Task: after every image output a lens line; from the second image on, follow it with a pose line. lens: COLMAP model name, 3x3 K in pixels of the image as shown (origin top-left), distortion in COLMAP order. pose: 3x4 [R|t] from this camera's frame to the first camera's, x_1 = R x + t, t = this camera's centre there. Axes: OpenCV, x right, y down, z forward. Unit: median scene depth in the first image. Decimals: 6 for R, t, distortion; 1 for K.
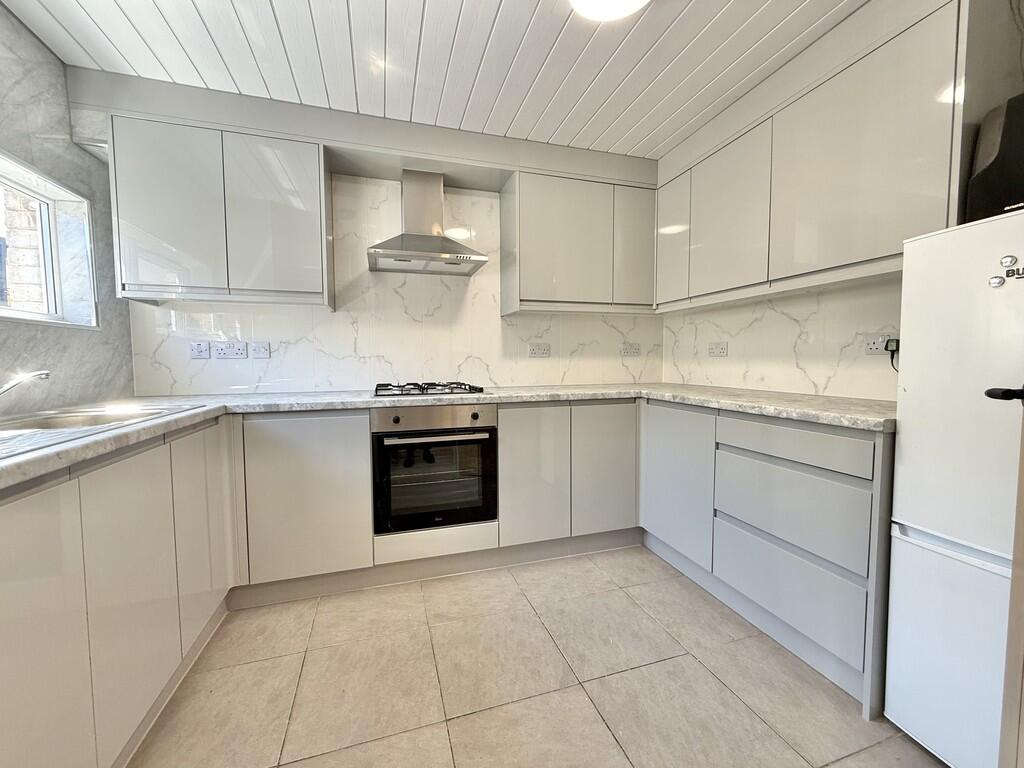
lens RADIAL K [[408.9, 0, 510.9], [0, 408.9, 385.0], [0, 0, 1]] dist [0.001427, -0.001018]
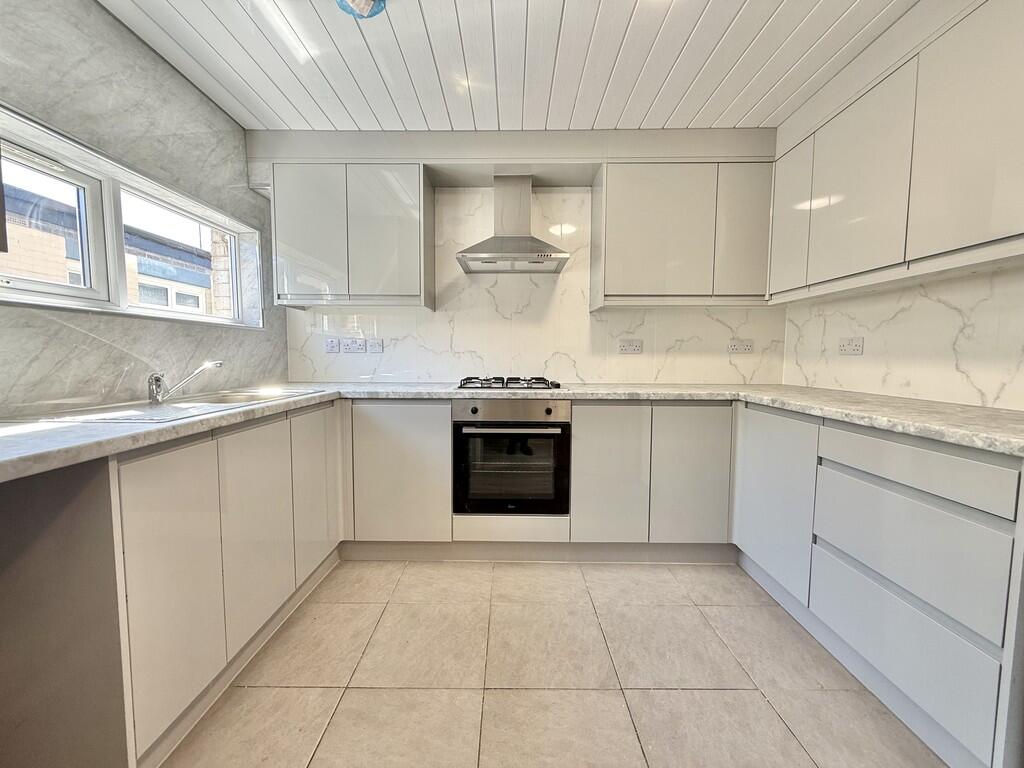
lens RADIAL K [[408.9, 0, 507.7], [0, 408.9, 384.8], [0, 0, 1]] dist [0.001427, -0.001018]
pose [[0.951366, 0.032255, -0.306368, 0.136160], [-0.028701, 0.999458, 0.016099, -0.003520], [0.306722, -0.006523, 0.951777, -0.005977]]
